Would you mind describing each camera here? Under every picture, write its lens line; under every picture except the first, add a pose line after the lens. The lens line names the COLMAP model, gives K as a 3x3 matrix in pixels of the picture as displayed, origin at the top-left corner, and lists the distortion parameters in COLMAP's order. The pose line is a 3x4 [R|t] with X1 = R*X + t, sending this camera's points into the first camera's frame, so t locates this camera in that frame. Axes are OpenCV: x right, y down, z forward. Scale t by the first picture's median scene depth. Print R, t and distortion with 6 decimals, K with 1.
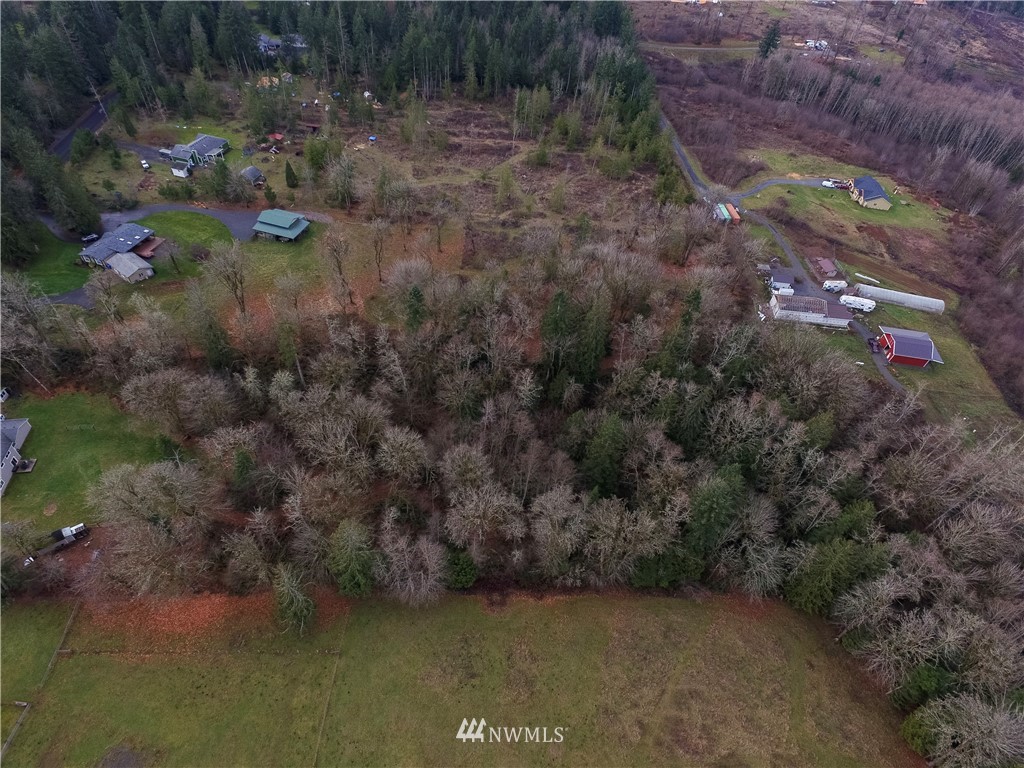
lens RADIAL K [[547.1, 0, 511.7], [0, 547.1, 398.3], [0, 0, 1]] dist [0.124894, -0.073079]
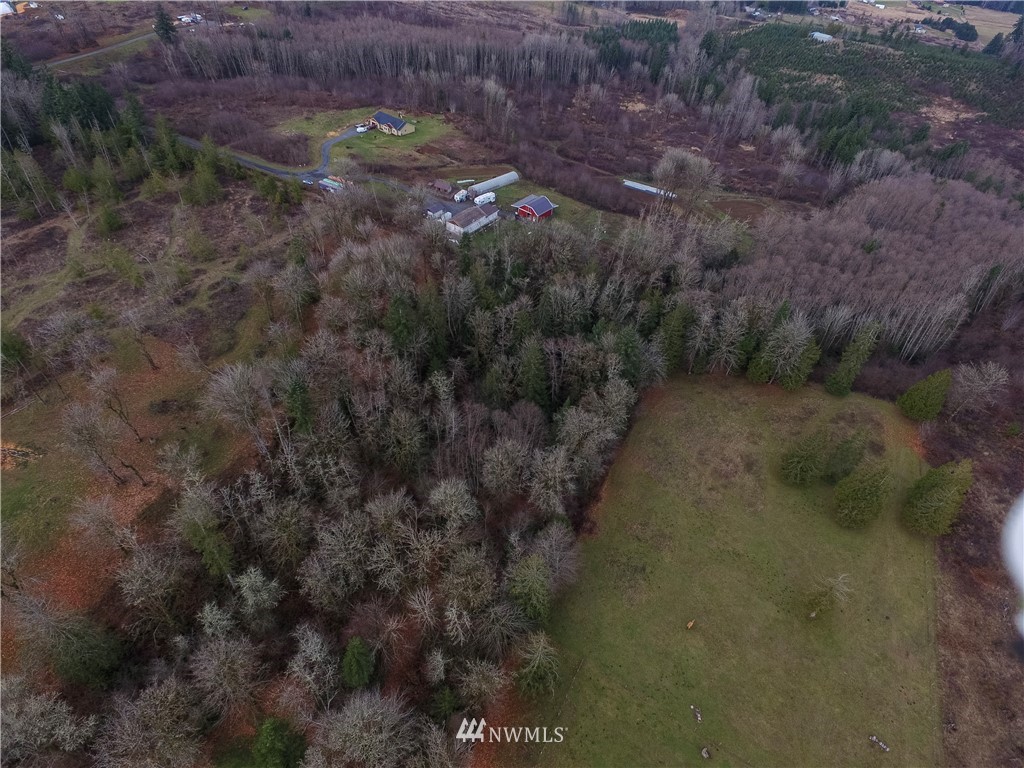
lens RADIAL K [[547.1, 0, 511.7], [0, 547.1, 398.3], [0, 0, 1]] dist [0.124894, -0.073079]
pose [[0.512456, -0.644636, 0.567304, -0.360069], [0.620571, 0.734643, 0.274212, -0.147452], [-0.593532, 0.211530, 0.776514, 0.099141]]
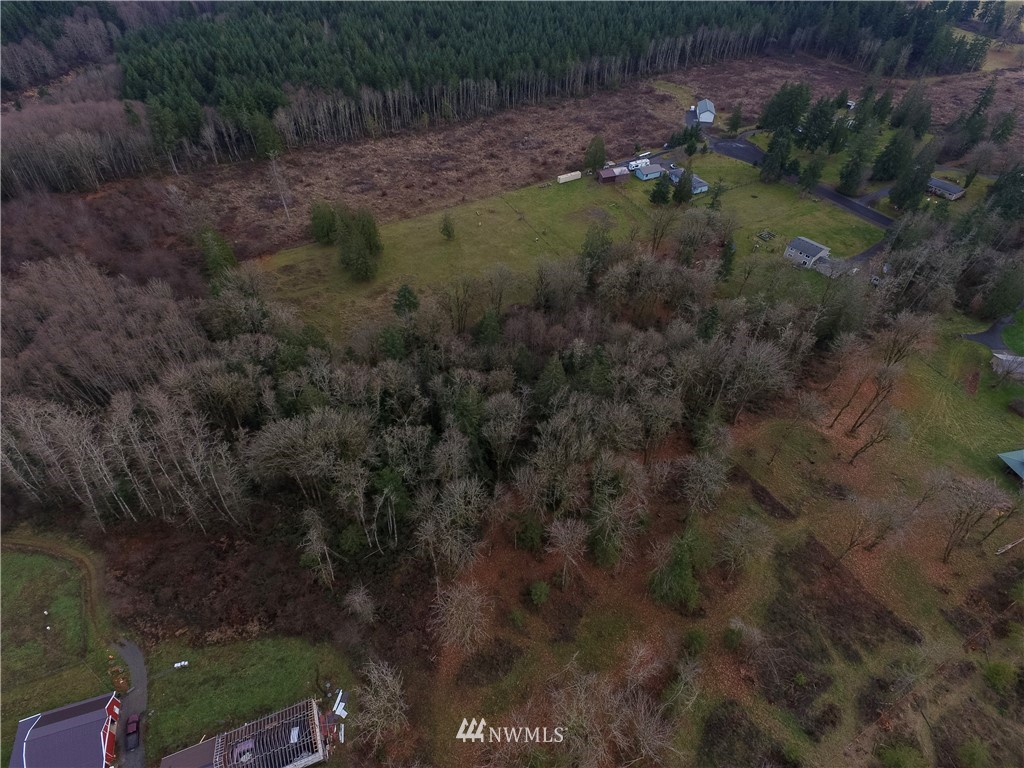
lens RADIAL K [[543.7, 0, 513.0], [0, 543.7, 396.3], [0, 0, 1]] dist [0.120246, -0.067618]
pose [[-0.882902, 0.254867, -0.394368, 0.436624], [-0.399689, 0.032875, 0.916061, -0.710558], [0.246439, 0.966417, 0.072843, 0.708302]]
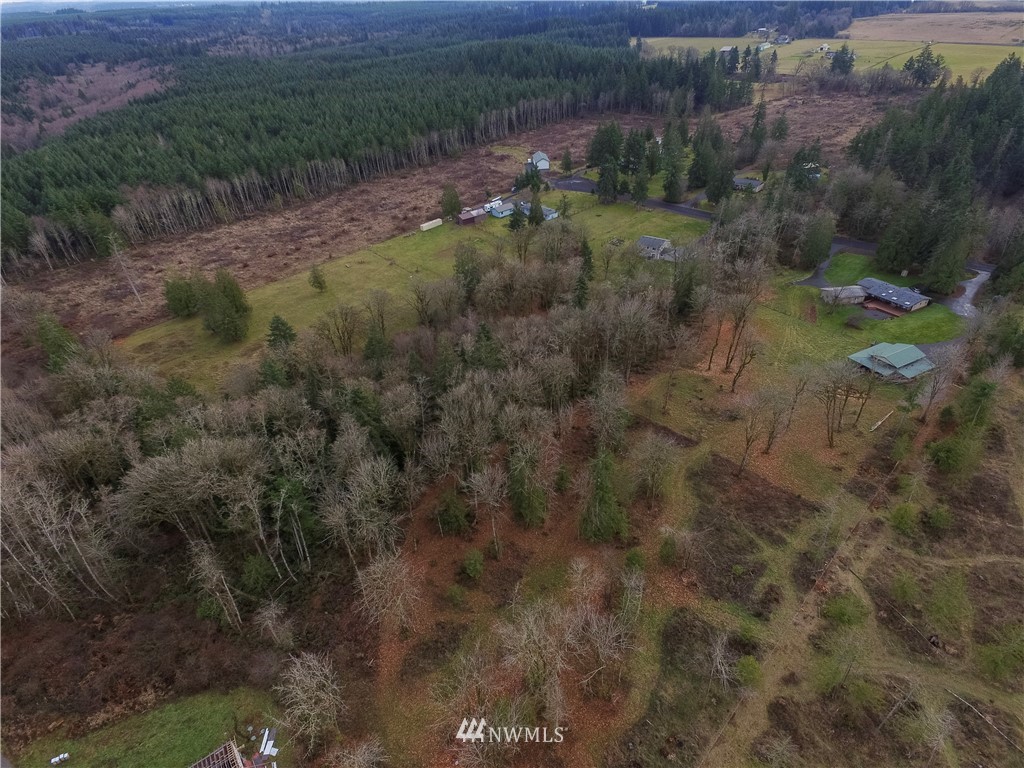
lens RADIAL K [[547.1, 0, 511.7], [0, 547.1, 398.3], [0, 0, 1]] dist [0.124894, -0.073079]
pose [[-0.739444, 0.362948, -0.567002, 0.460526], [-0.500749, 0.266411, 0.823575, -0.699687], [0.449971, 0.892913, -0.015251, 0.836356]]
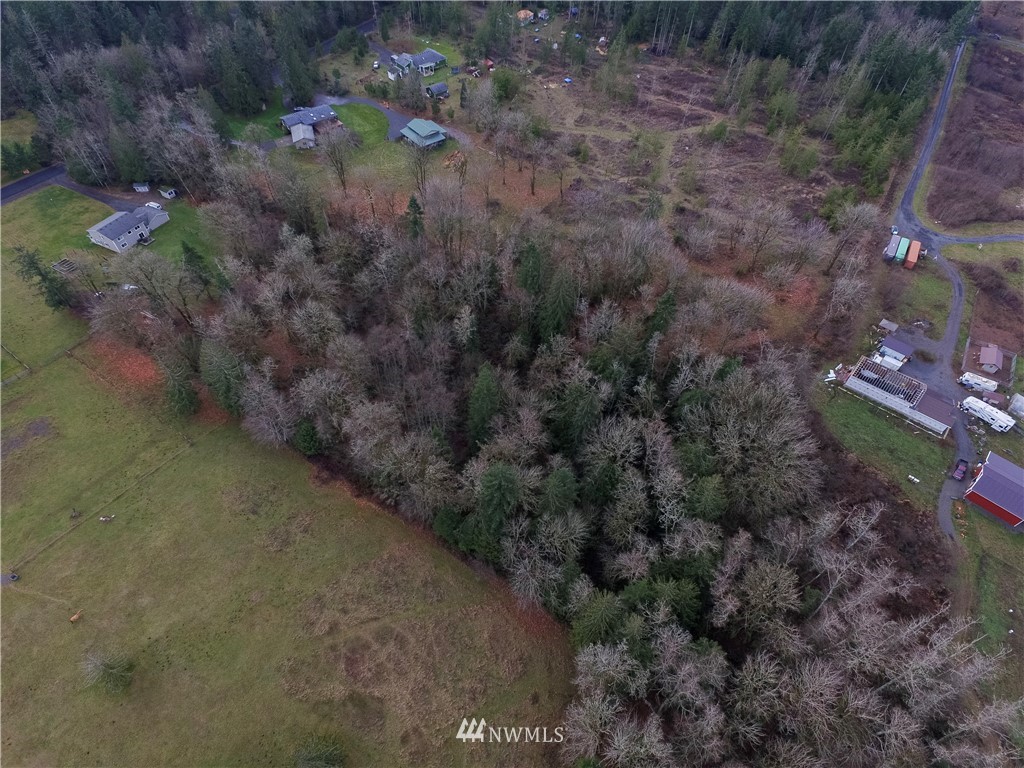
lens RADIAL K [[547.1, 0, 511.7], [0, 547.1, 398.3], [0, 0, 1]] dist [0.124894, -0.073079]
pose [[0.816931, 0.410806, -0.404799, 0.410967], [-0.393719, 0.910125, 0.129061, -0.043533], [0.421437, 0.053943, 0.905252, 0.090927]]
